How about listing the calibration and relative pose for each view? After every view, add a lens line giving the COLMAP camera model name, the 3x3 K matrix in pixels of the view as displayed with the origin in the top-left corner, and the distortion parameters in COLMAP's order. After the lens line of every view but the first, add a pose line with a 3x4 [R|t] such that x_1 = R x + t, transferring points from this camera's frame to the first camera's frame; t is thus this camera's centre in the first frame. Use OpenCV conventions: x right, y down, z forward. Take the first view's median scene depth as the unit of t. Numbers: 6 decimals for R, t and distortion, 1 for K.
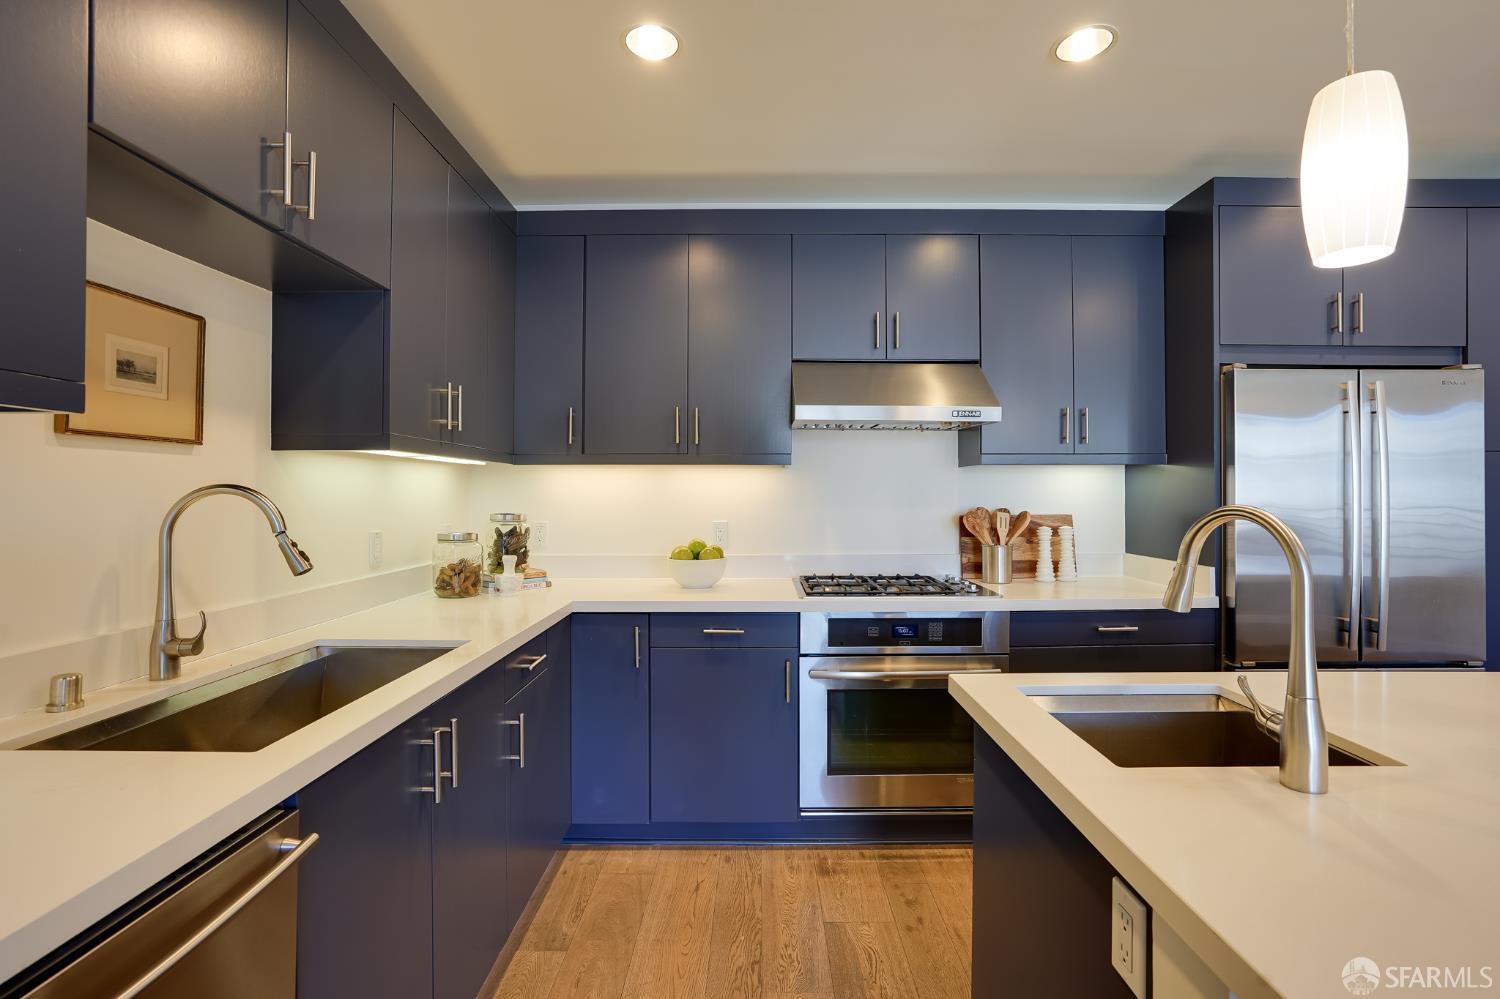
lens RADIAL K [[687.8, 0, 750.3], [0, 687.8, 491.2], [0, 0, 1]] dist [-0.018526, 0.003230]
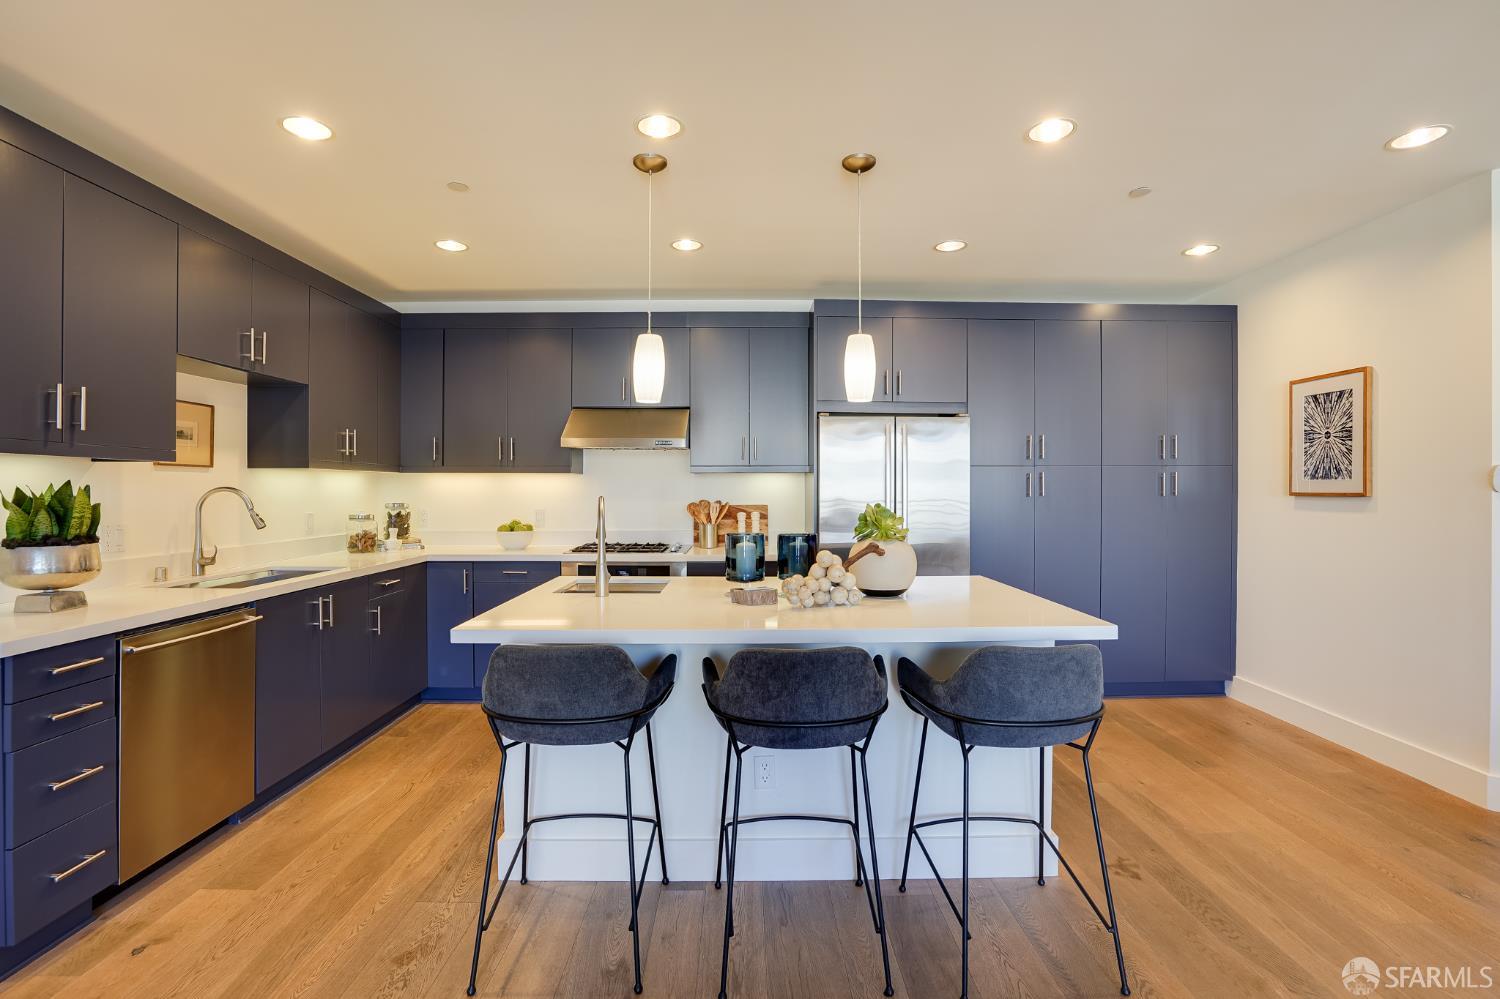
lens RADIAL K [[695.6, 0, 750.7], [0, 695.6, 494.8], [0, 0, 1]] dist [-0.047570, 0.016507]
pose [[0.999893, 0.000444, 0.014651, 0.514309], [-0.000618, 0.999929, 0.011888, -0.007412], [-0.014644, -0.011896, 0.999822, -0.702768]]
